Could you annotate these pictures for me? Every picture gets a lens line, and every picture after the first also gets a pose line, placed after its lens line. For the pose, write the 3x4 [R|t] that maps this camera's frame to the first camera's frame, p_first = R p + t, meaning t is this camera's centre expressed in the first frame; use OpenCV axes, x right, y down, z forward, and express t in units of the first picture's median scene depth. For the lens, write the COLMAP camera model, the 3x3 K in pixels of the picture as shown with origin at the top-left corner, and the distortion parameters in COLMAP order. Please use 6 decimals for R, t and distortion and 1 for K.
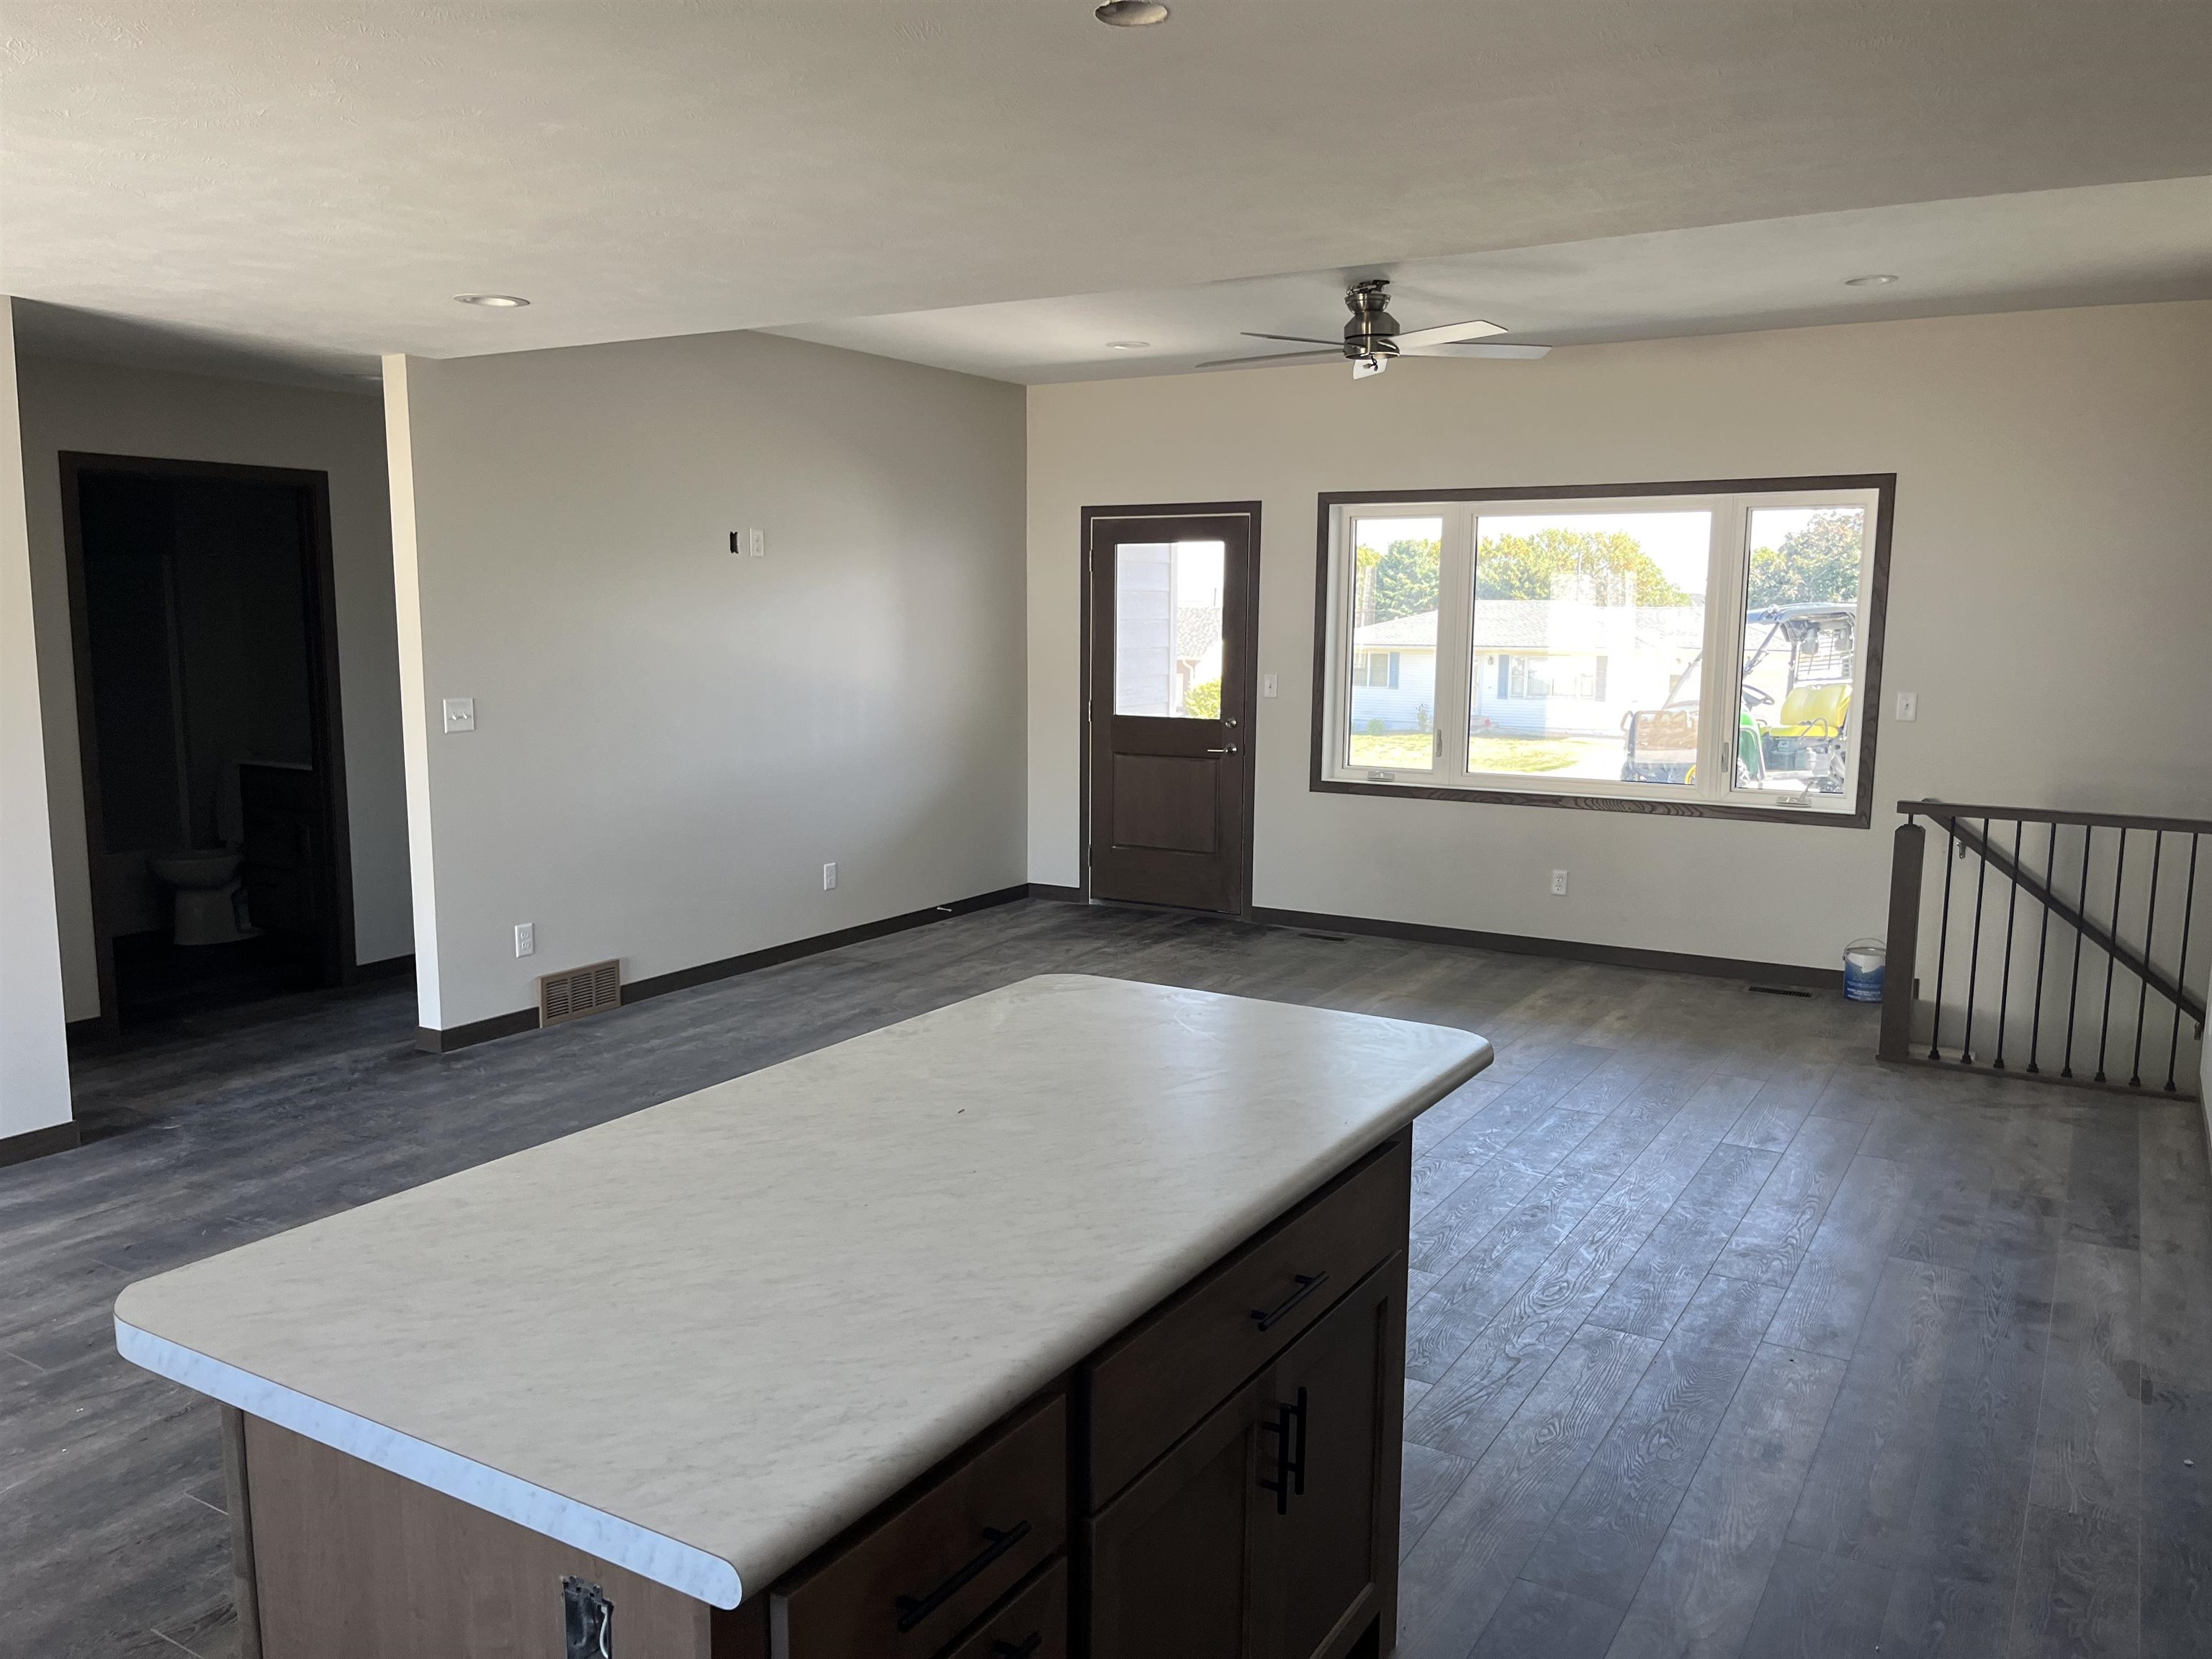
lens RADIAL K [[1687.0, 0, 1095.7], [0, 1687.0, 837.8], [0, 0, 1]] dist [0.046123, -0.065876]
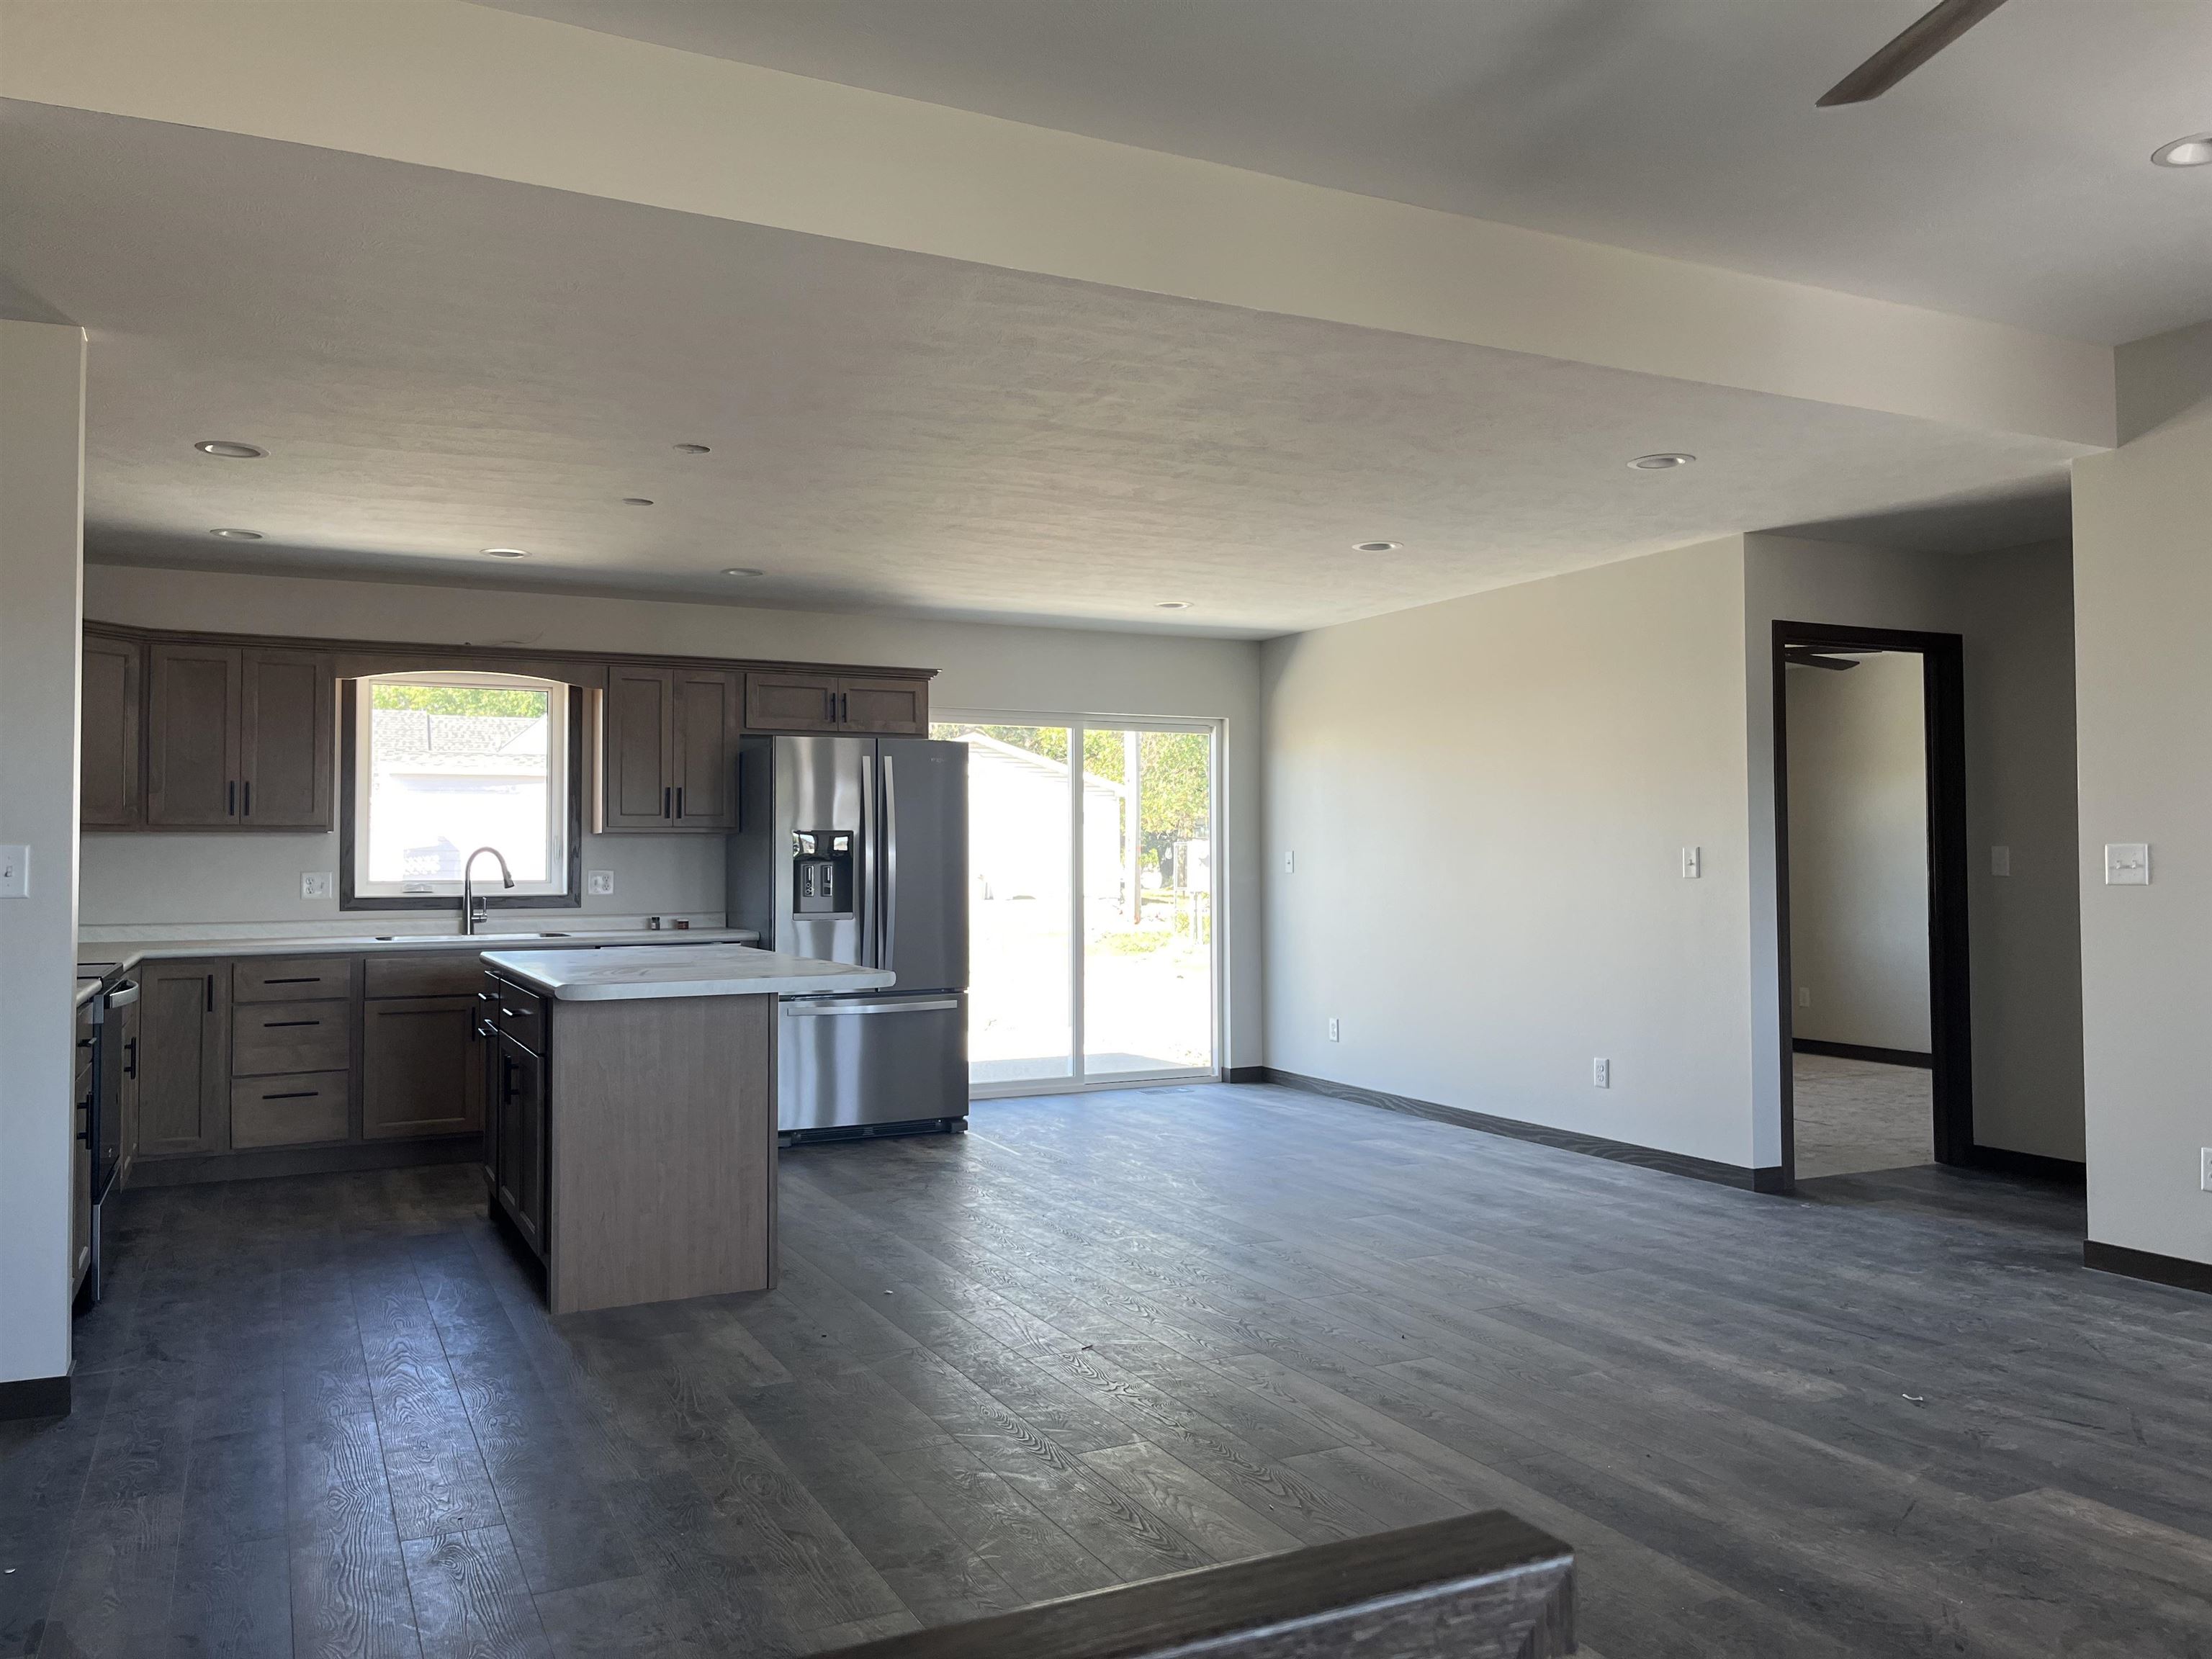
lens RADIAL K [[1687.0, 0, 1110.9], [0, 1687.0, 837.7], [0, 0, 1]] dist [0.046123, -0.065876]
pose [[-0.533497, -0.013262, -0.845698, 0.441924], [-0.123563, 0.990372, 0.062417, -0.060581], [0.836728, 0.137797, -0.529999, 0.769353]]
